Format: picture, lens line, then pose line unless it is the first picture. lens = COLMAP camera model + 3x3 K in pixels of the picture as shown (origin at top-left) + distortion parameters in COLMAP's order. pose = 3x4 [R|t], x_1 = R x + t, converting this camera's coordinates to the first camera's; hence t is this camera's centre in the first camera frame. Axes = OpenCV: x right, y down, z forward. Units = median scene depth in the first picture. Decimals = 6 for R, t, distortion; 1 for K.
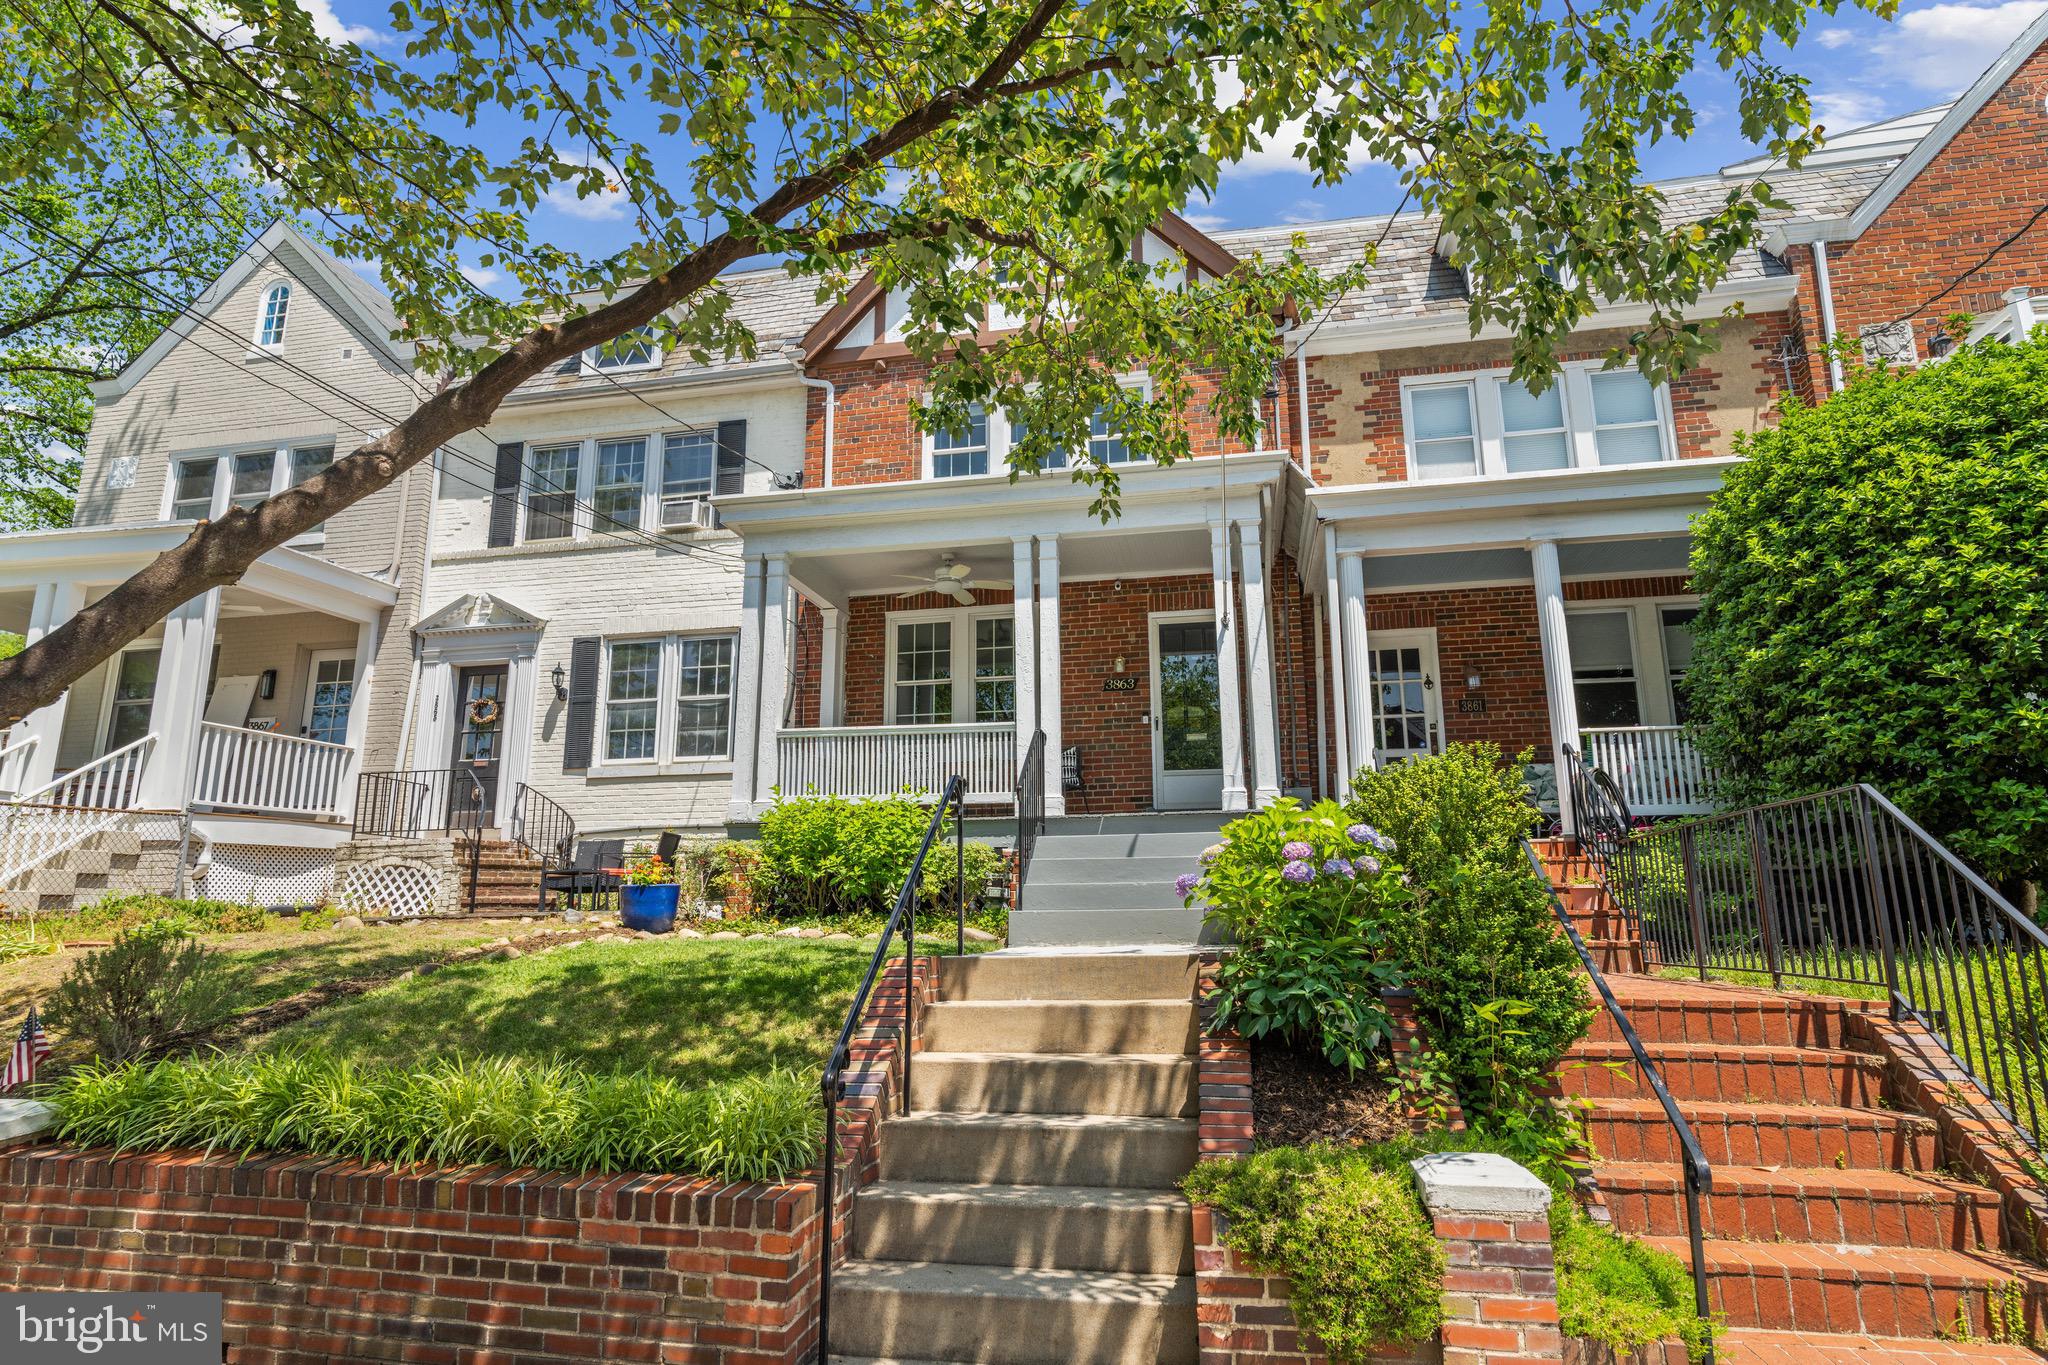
lens RADIAL K [[1035.9, 0, 1024.0], [0, 1035.9, 682.5], [0, 0, 1]] dist [-0.002510, 0.000072]
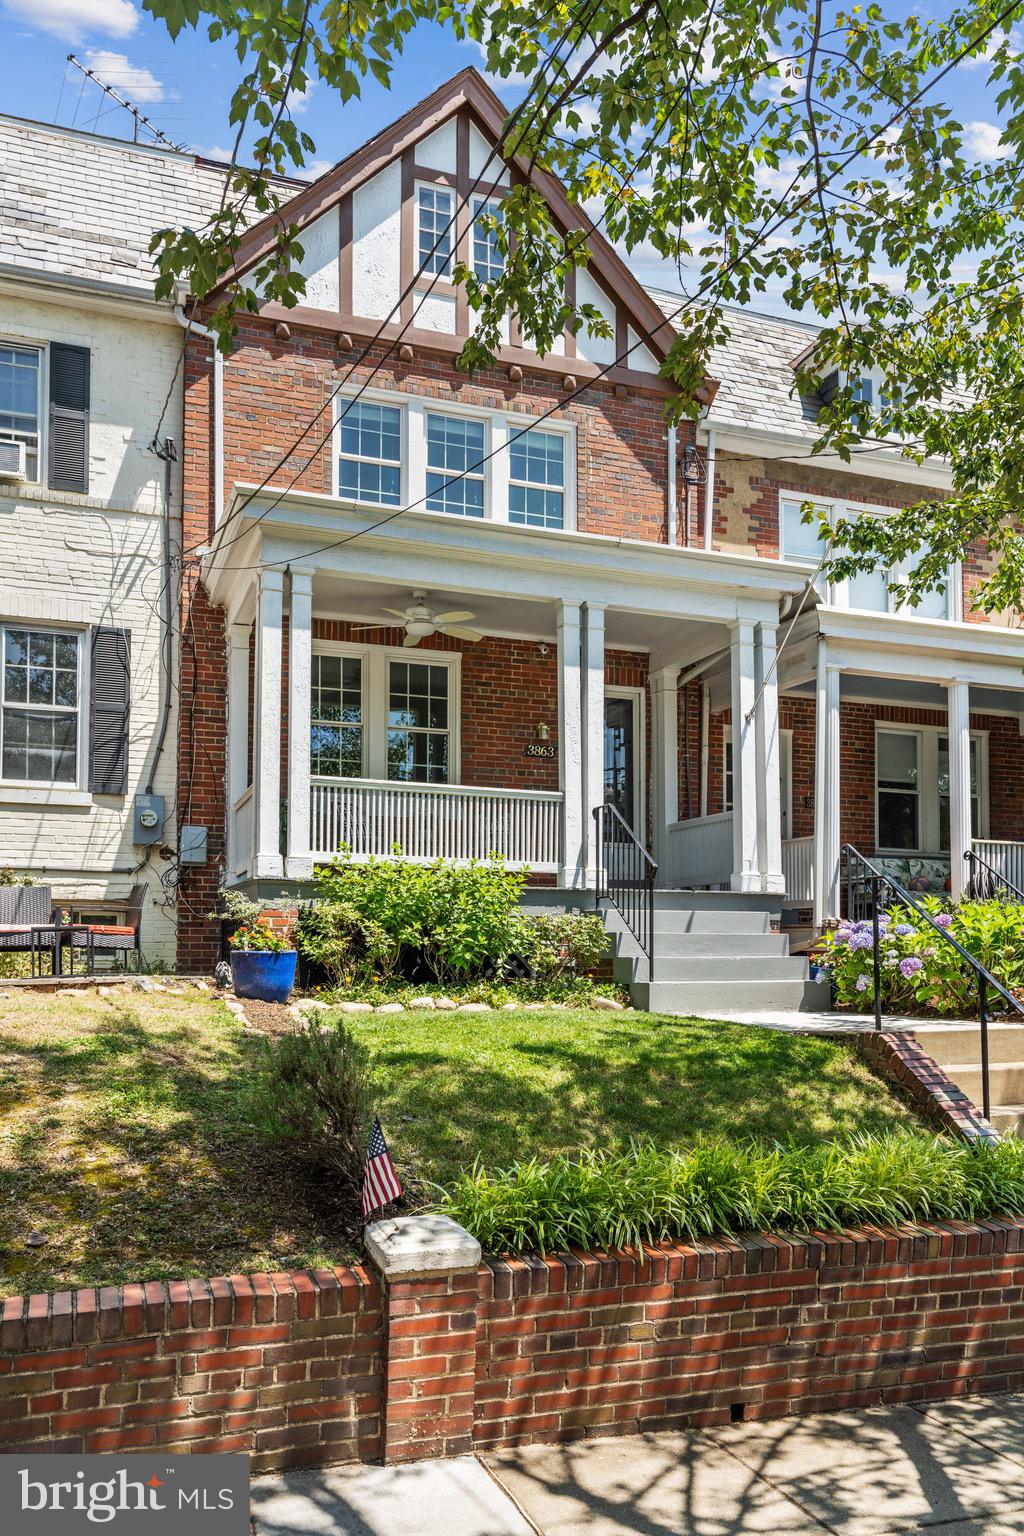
lens RADIAL K [[1135.5, 0, 511.7], [0, 1135.5, 893.4], [0, 0, 1]] dist [0.008722, -0.001300]
pose [[0.864263, 0.040249, 0.501428, -0.626897], [-0.120728, 0.984258, 0.129081, -0.001705], [-0.488339, -0.172096, 0.855516, 0.078550]]
